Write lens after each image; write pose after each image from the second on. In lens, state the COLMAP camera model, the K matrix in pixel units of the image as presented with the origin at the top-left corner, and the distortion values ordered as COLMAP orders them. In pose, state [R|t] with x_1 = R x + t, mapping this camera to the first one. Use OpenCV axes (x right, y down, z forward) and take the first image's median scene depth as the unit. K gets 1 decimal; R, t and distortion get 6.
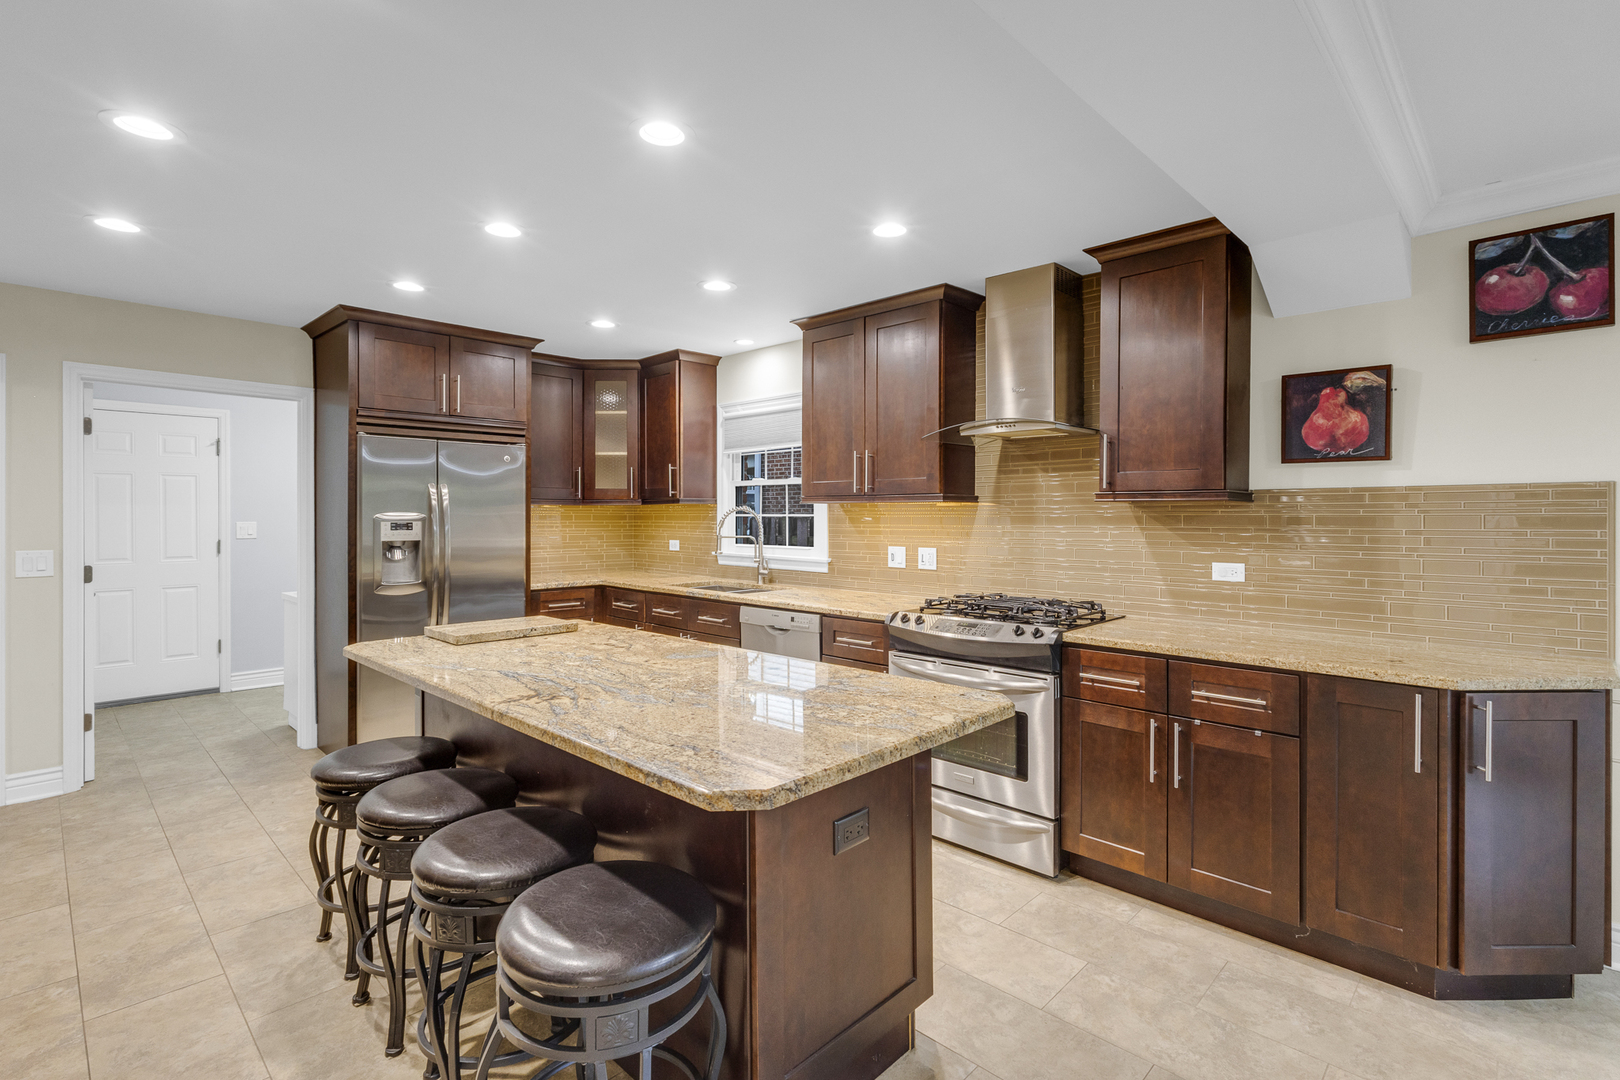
lens RADIAL K [[763.1, 0, 819.8], [0, 763.1, 518.8], [0, 0, 1]] dist [-0.004146, -0.000063]
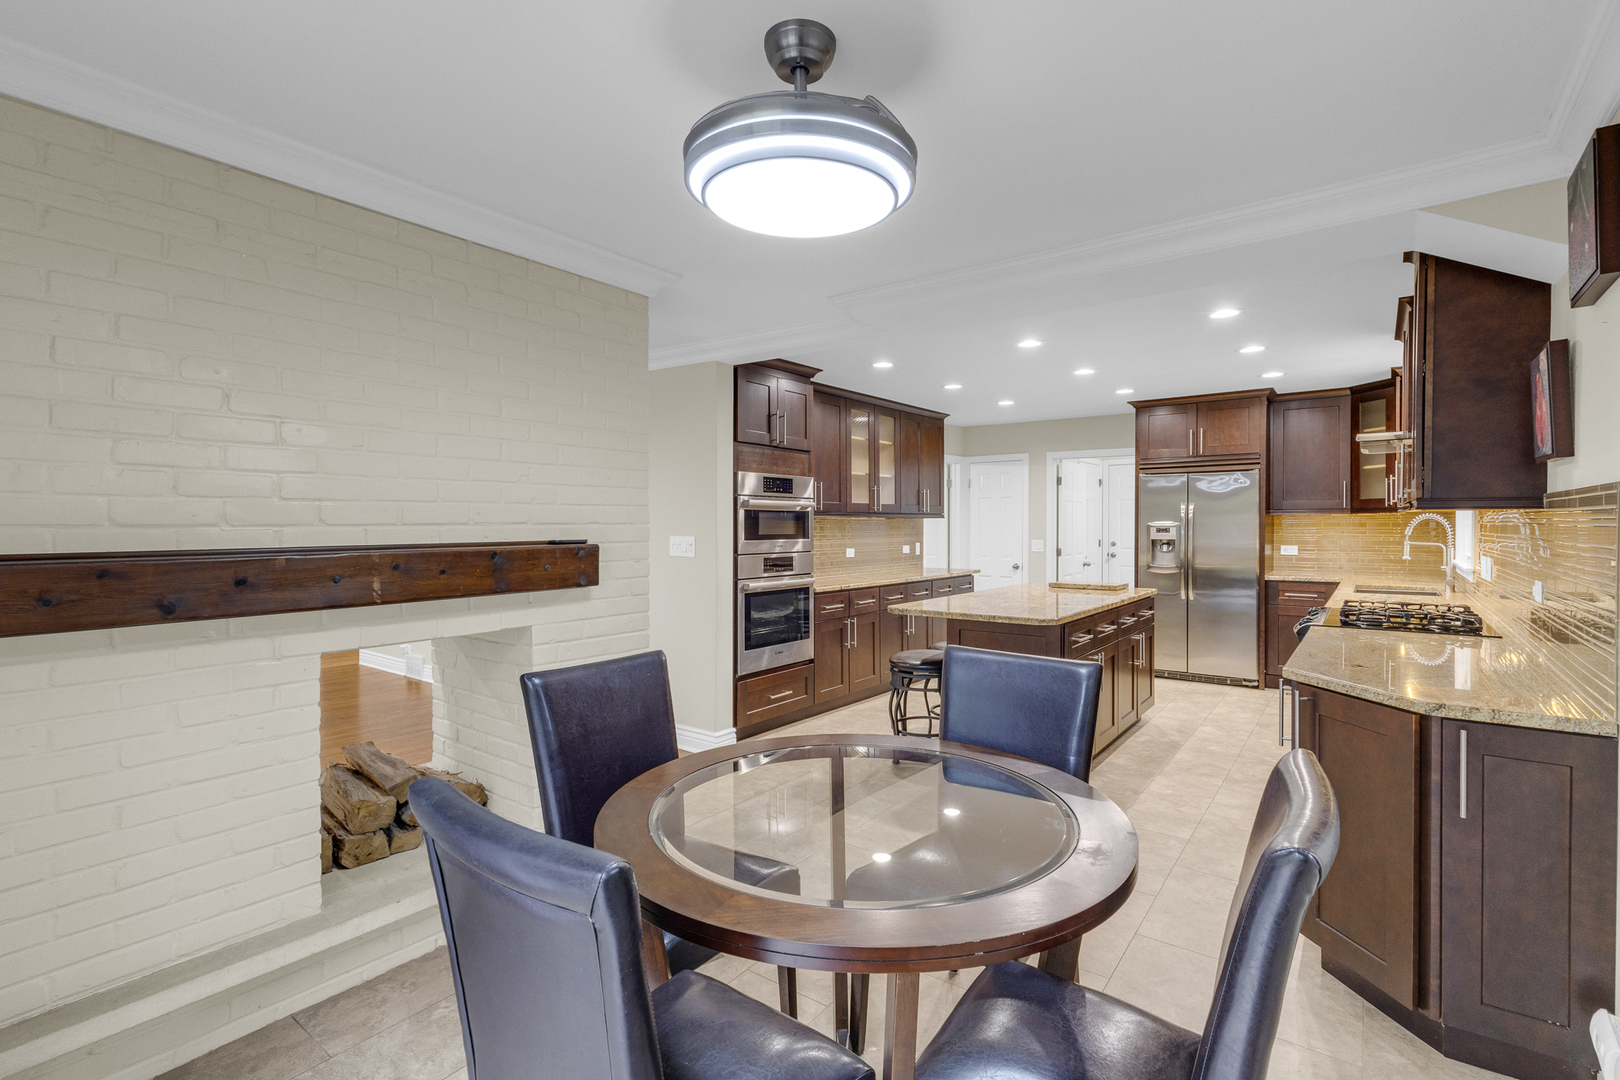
lens RADIAL K [[769.4, 0, 817.7], [0, 769.4, 530.1], [0, 0, 1]] dist [-0.001486, 0.000277]
pose [[0.127062, 0.007485, -0.991867, 0.952909], [0.000053, 0.999971, 0.007552, -0.002795], [0.991895, -0.001012, 0.127058, 0.073708]]
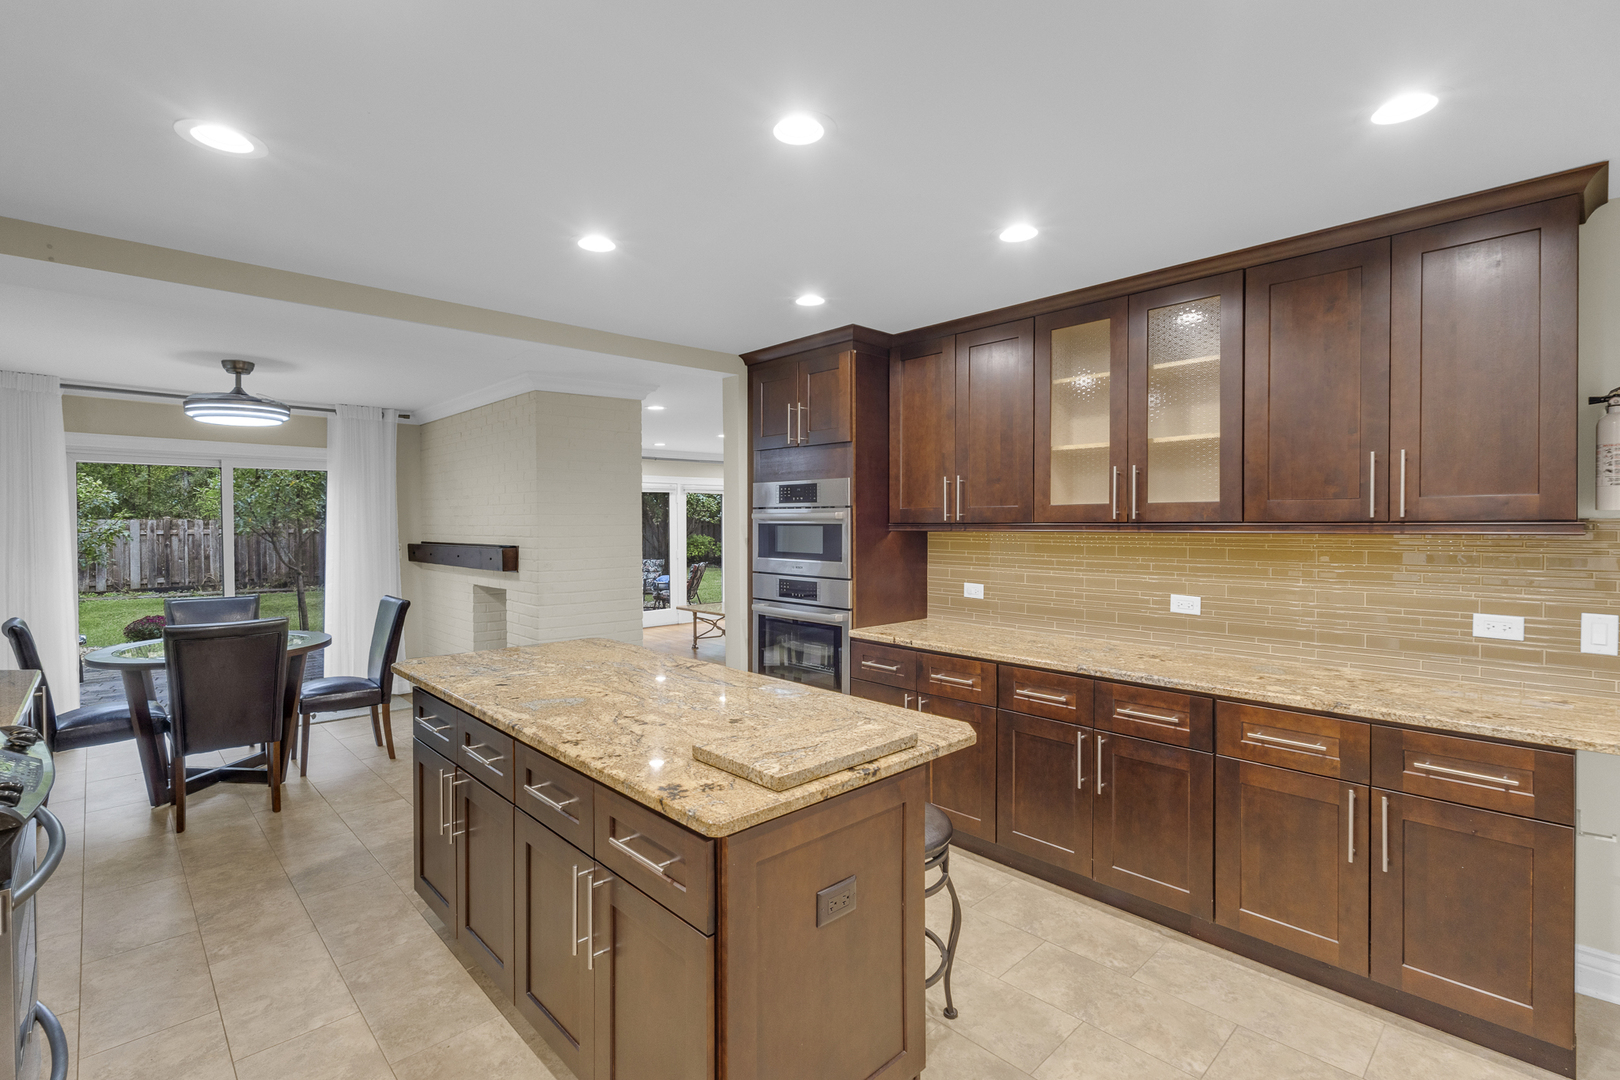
lens RADIAL K [[769.4, 0, 817.7], [0, 769.4, 530.1], [0, 0, 1]] dist [-0.001486, 0.000277]
pose [[-0.998490, -0.000353, 0.054931, -0.314892], [0.000199, 0.999950, 0.010046, -0.025777], [-0.054931, 0.010042, -0.998440, 1.139827]]
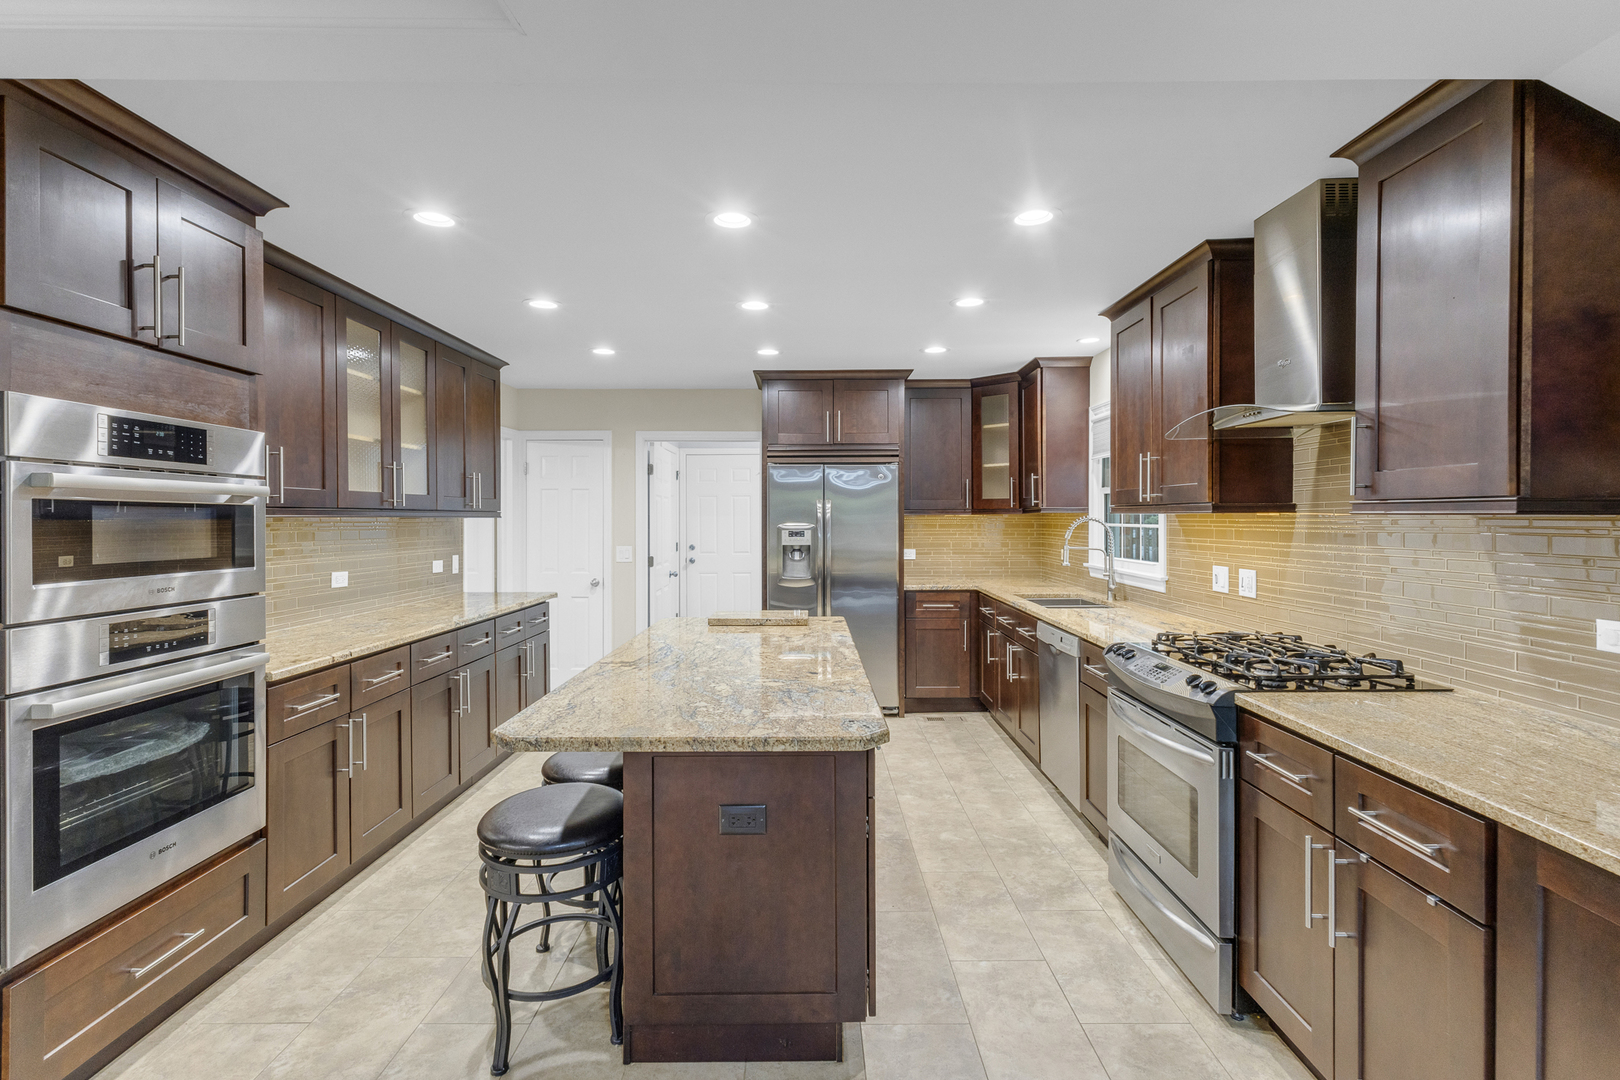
lens RADIAL K [[754.8, 0, 810.9], [0, 754.8, 522.9], [0, 0, 1]] dist [0.002244, 0.001255]
pose [[0.691203, 0.002281, -0.722657, 0.389344], [0.000279, 0.999994, 0.003423, -0.012852], [0.722661, -0.002568, 0.691198, 0.131511]]
